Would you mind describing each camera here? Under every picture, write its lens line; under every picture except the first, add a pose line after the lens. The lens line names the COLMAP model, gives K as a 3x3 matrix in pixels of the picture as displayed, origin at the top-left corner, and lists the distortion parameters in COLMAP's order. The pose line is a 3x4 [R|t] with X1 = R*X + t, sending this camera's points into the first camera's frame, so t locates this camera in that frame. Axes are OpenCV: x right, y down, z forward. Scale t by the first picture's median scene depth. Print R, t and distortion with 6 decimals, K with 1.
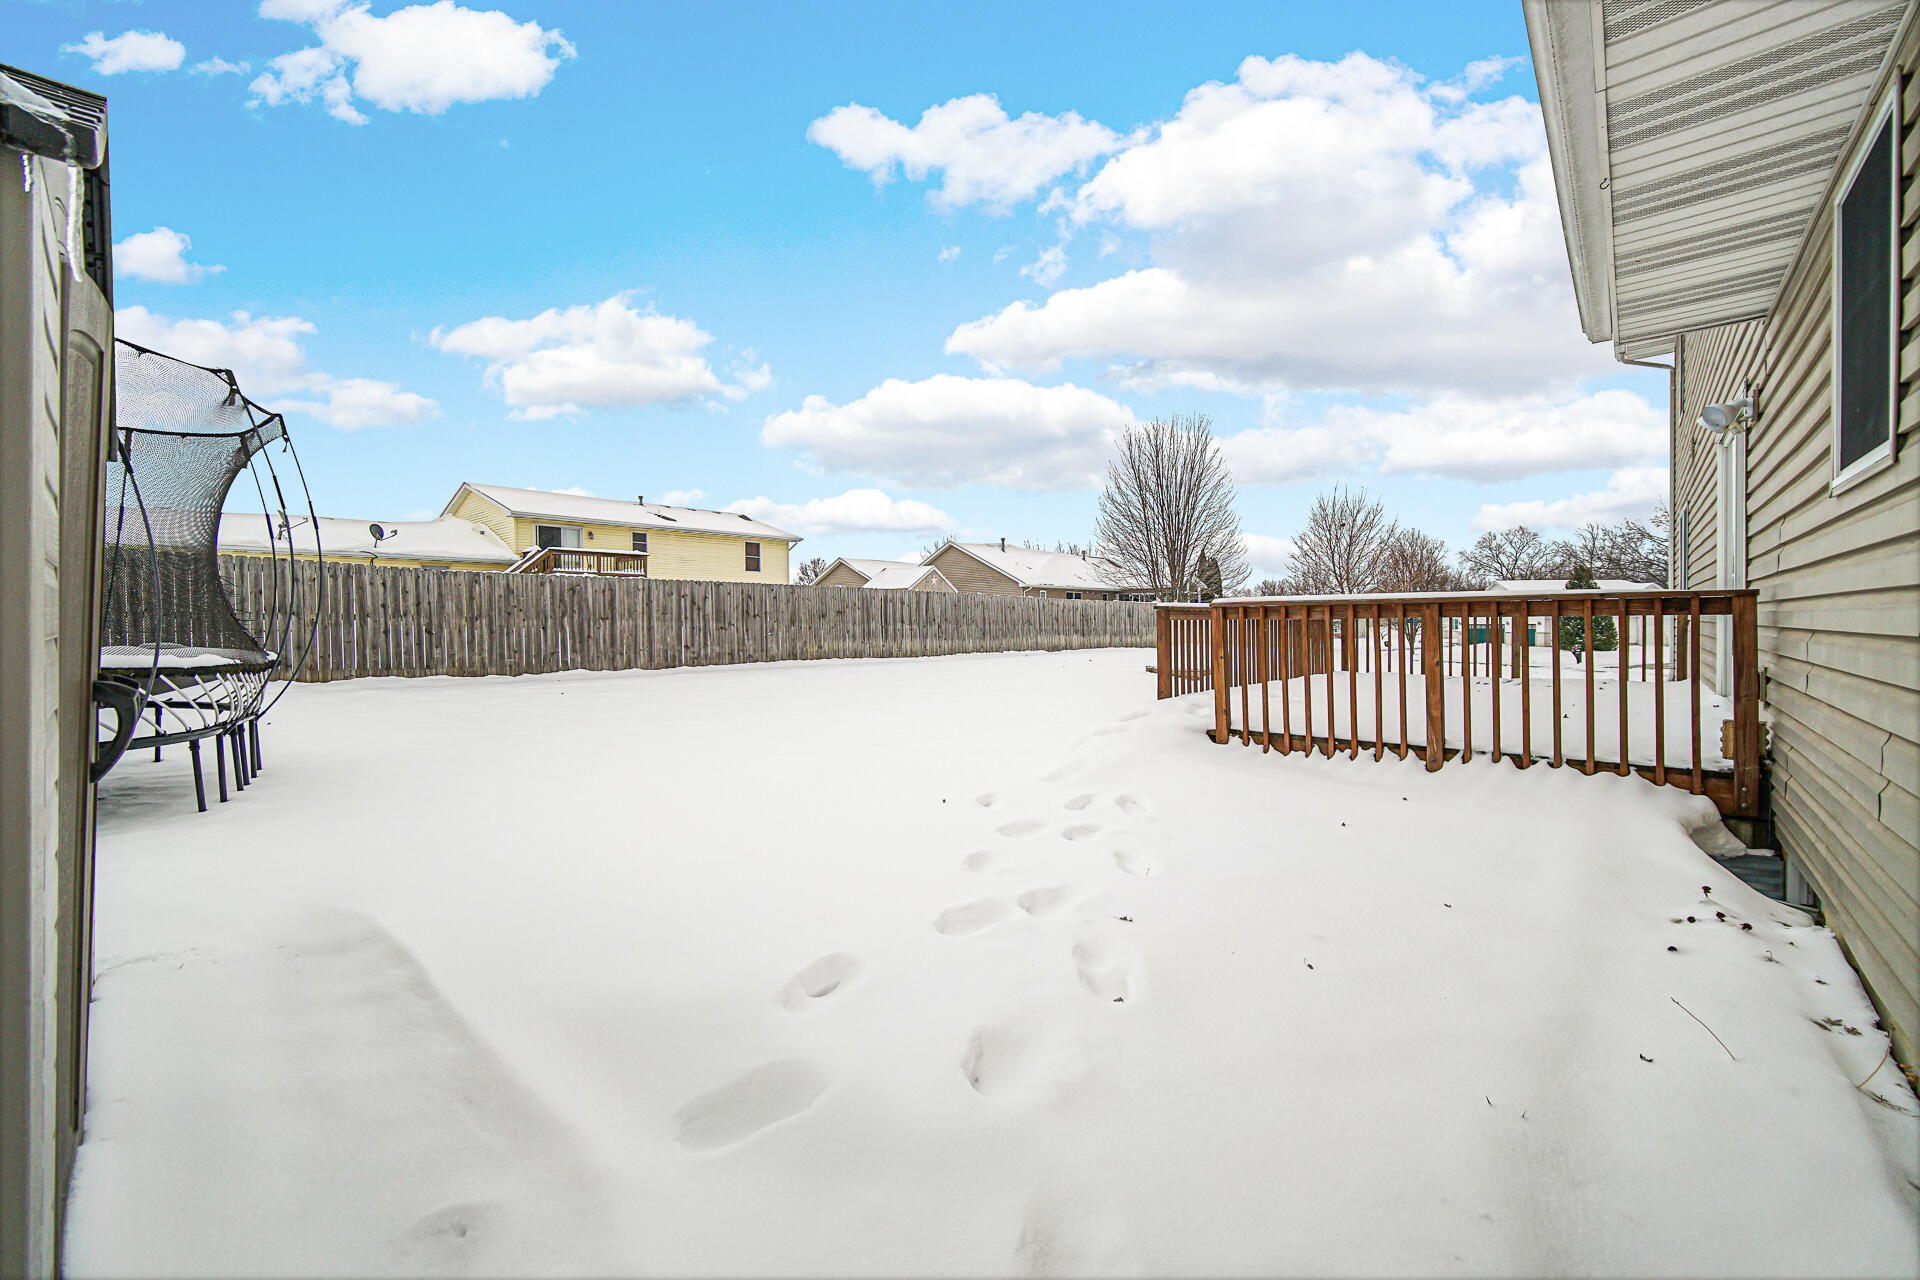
lens RADIAL K [[780.6, 0, 957.2], [0, 780.6, 634.2], [0, 0, 1]] dist [-0.002666, -0.000192]
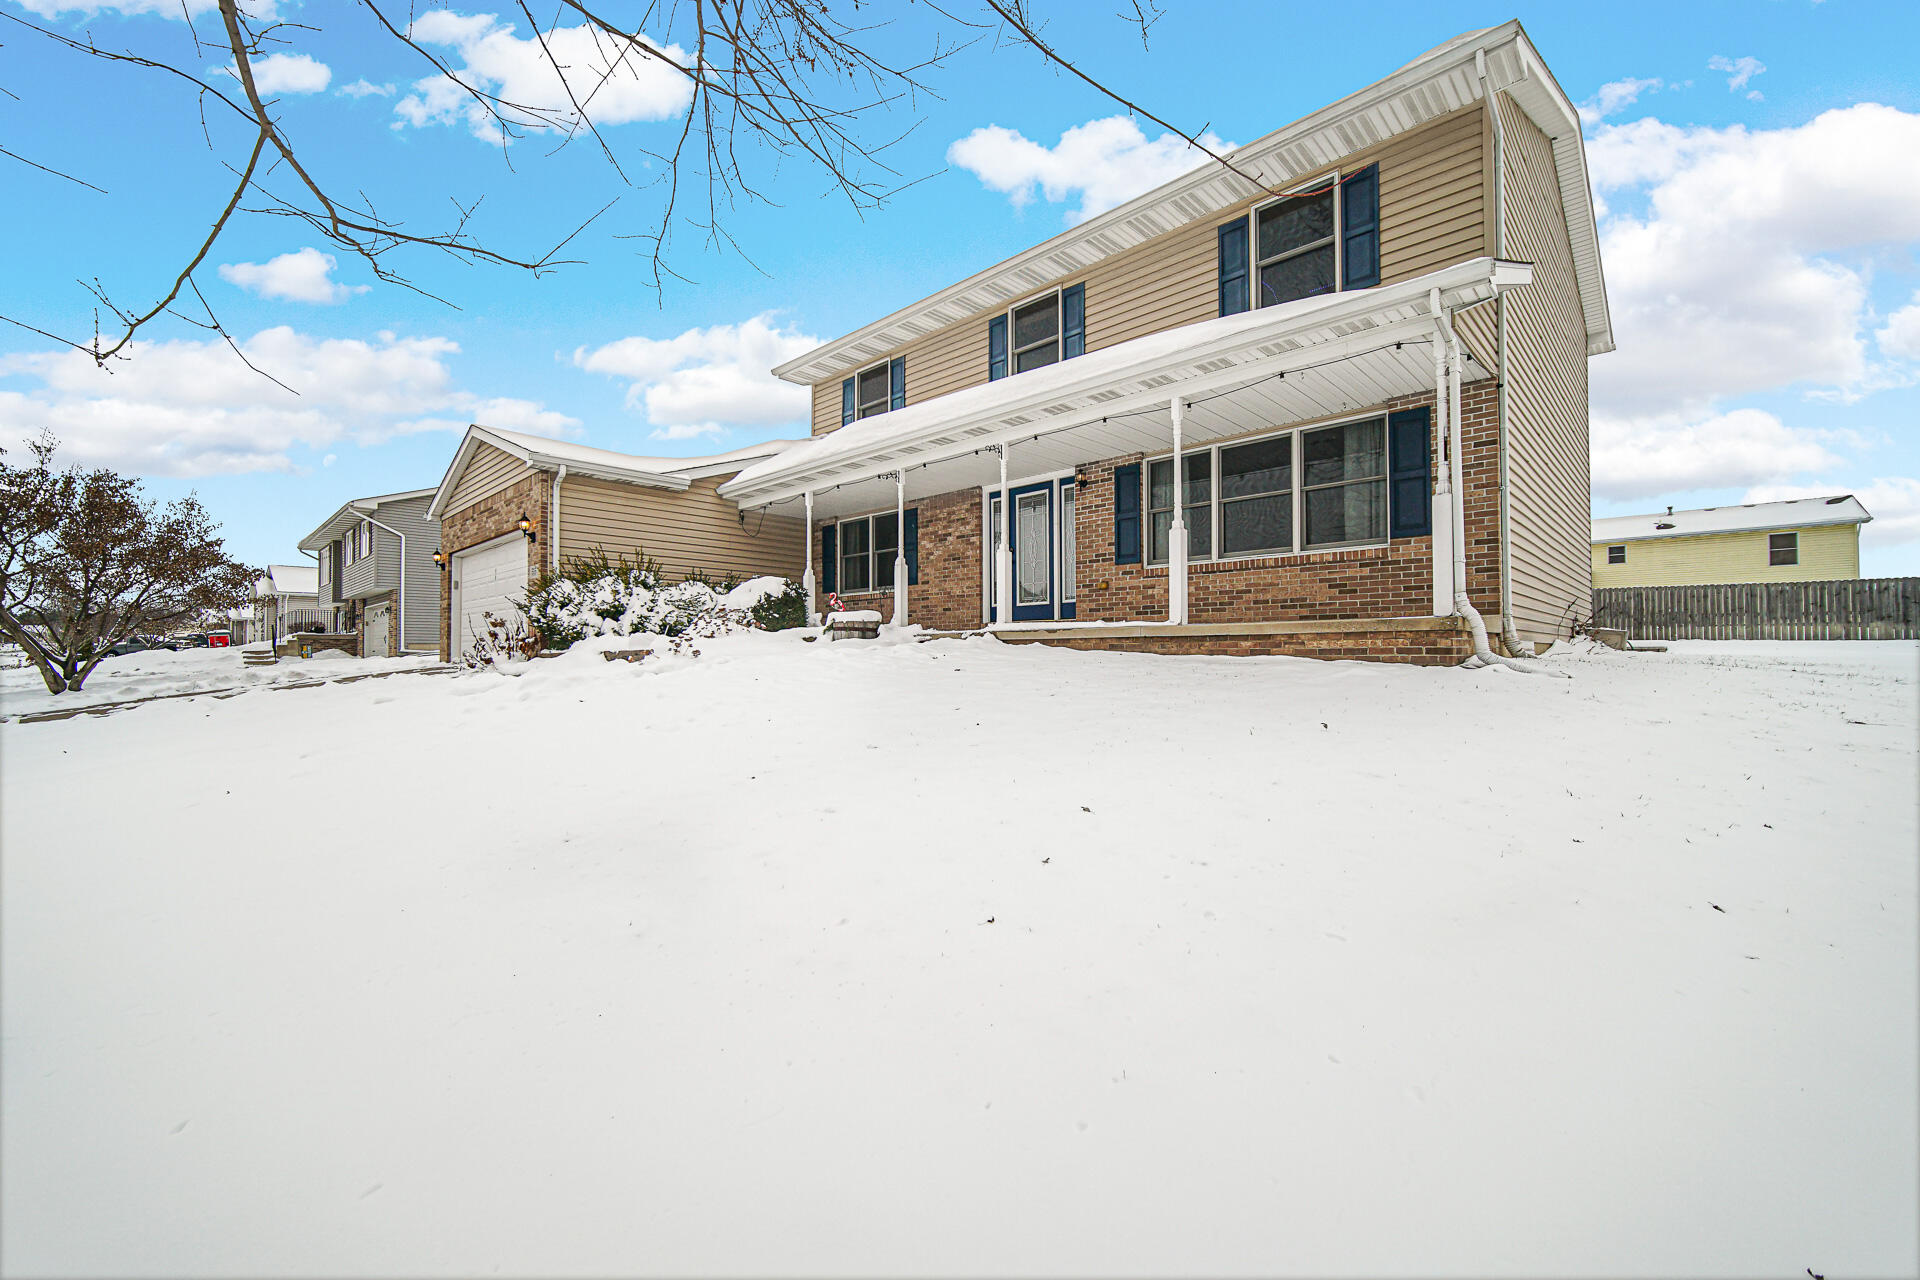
lens RADIAL K [[780.6, 0, 956.9], [0, 780.6, 653.8], [0, 0, 1]] dist [-0.002666, -0.000192]
pose [[1.000000, -0.000062, -0.000992, -0.179477], [0.000059, 0.999996, -0.002667, 0.005632], [0.000992, 0.002667, 0.999996, -0.006784]]
